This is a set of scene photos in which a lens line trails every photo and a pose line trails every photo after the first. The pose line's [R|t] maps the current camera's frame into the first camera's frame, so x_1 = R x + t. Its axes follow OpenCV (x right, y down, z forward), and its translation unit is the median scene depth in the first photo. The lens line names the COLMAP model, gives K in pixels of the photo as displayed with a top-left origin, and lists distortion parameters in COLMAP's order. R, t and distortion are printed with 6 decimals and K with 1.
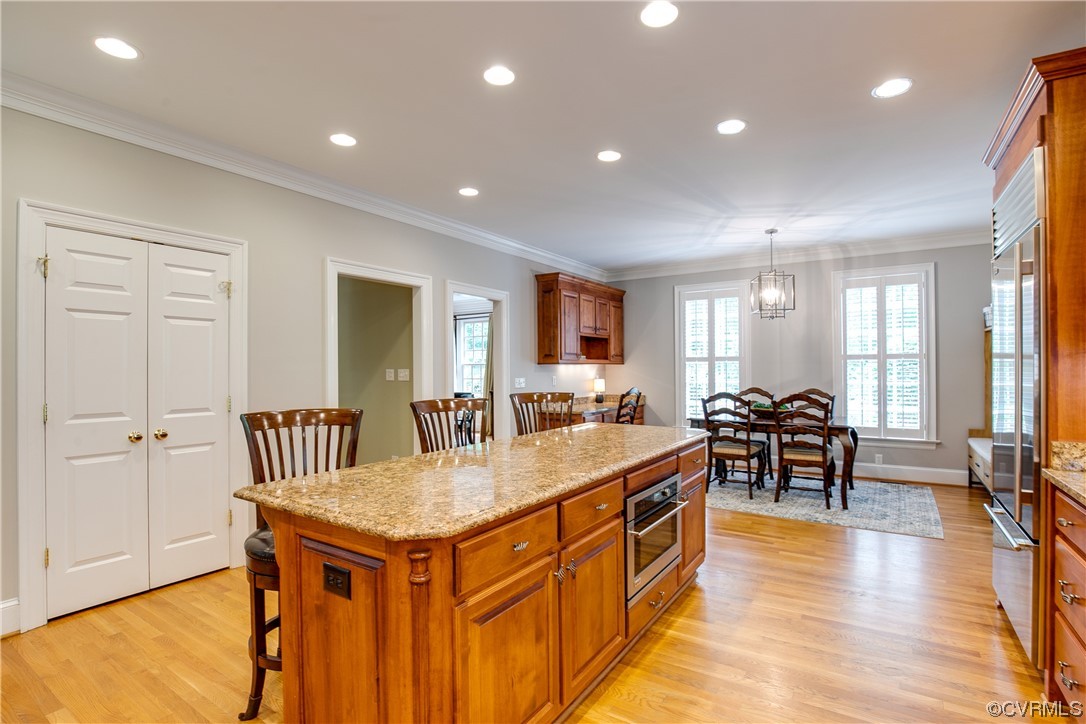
lens RADIAL K [[515.7, 0, 552.2], [0, 515.7, 369.5], [0, 0, 1]] dist [-0.020303, 0.000672]
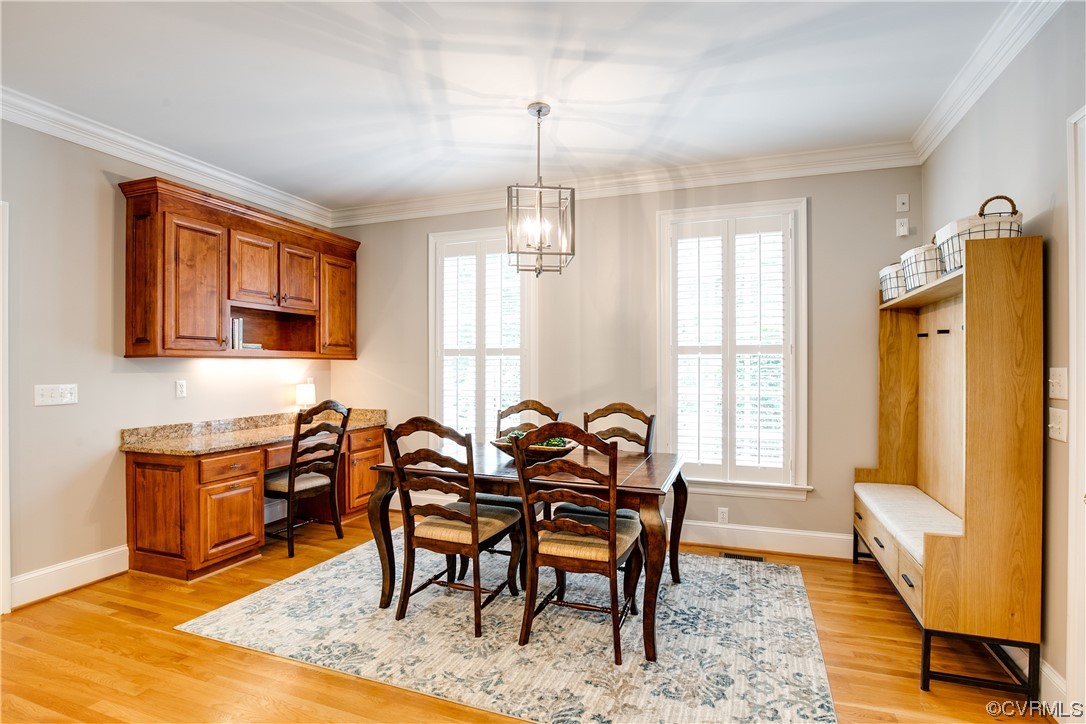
lens RADIAL K [[541.3, 0, 536.9], [0, 541.3, 372.3], [0, 0, 1]] dist [-0.020480, -0.000709]
pose [[0.976780, 0.003474, 0.214218, 0.273902], [-0.005614, 0.999940, 0.009381, -0.002468], [-0.214172, -0.010366, 0.976741, 0.405111]]
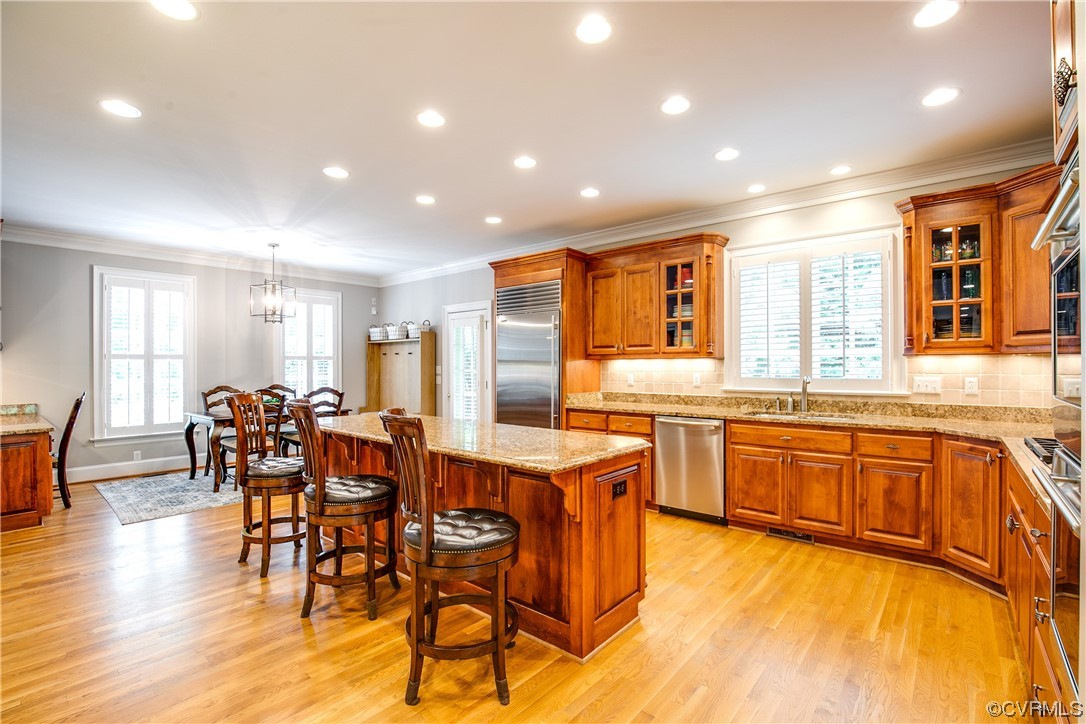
lens RADIAL K [[495.2, 0, 543.5], [0, 495.2, 363.4], [0, 0, 1]] dist [-0.019353, 0.000920]
pose [[0.117672, 0.005584, 0.993037, -0.522616], [0.001122, 0.999983, -0.005756, -0.003364], [-0.993052, 0.001792, 0.117663, 0.257776]]
